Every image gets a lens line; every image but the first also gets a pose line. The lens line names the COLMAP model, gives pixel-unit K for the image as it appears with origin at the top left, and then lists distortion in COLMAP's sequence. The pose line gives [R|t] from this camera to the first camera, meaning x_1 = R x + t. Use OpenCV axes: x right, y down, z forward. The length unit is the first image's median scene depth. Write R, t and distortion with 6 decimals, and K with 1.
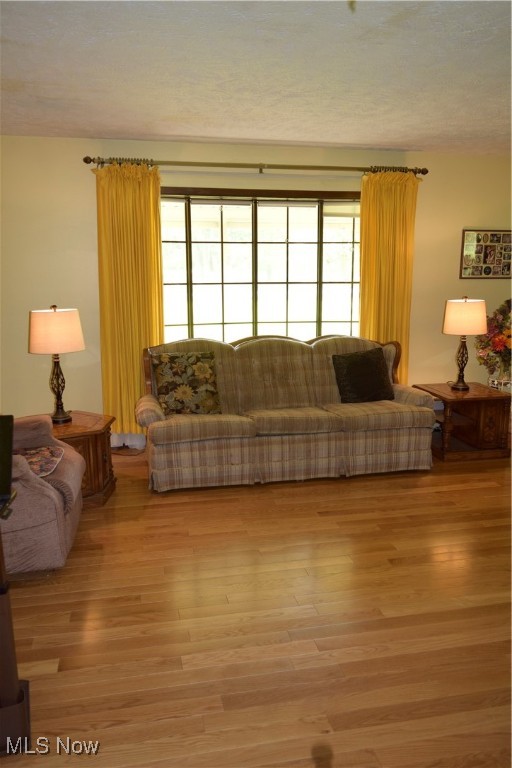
lens RADIAL K [[603.5, 0, 255.4], [0, 603.5, 382.5], [0, 0, 1]] dist [0.017606, 0.001404]
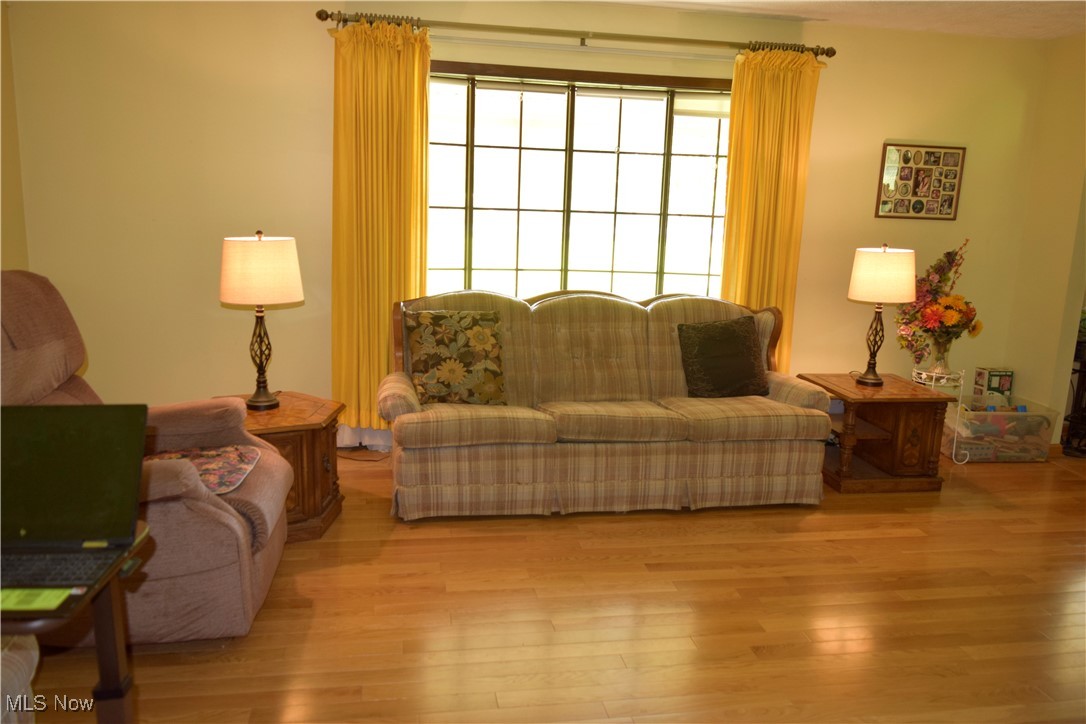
lens RADIAL K [[853.4, 0, 547.2], [0, 853.4, 364.0], [0, 0, 1]] dist [0.017606, 0.001404]
pose [[0.998789, 0.044078, -0.021844, 0.006800], [-0.043875, 0.998990, 0.009728, -0.004940], [0.022251, -0.008758, 0.999714, 0.064003]]
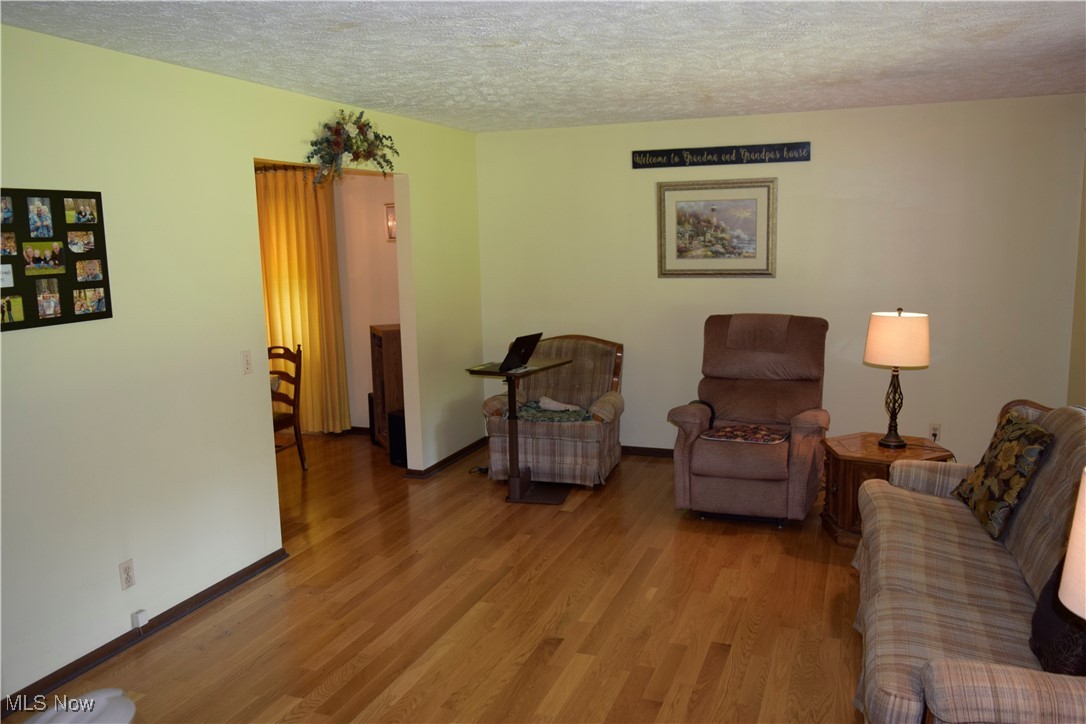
lens RADIAL K [[853.4, 0, 543.0], [0, 853.4, 361.4], [0, 0, 1]] dist [0.017606, 0.001404]
pose [[-0.522875, 0.158815, -0.837484, 0.823903], [-0.118435, 0.959425, 0.255883, -0.266232], [0.844141, 0.232983, -0.482850, 1.027433]]
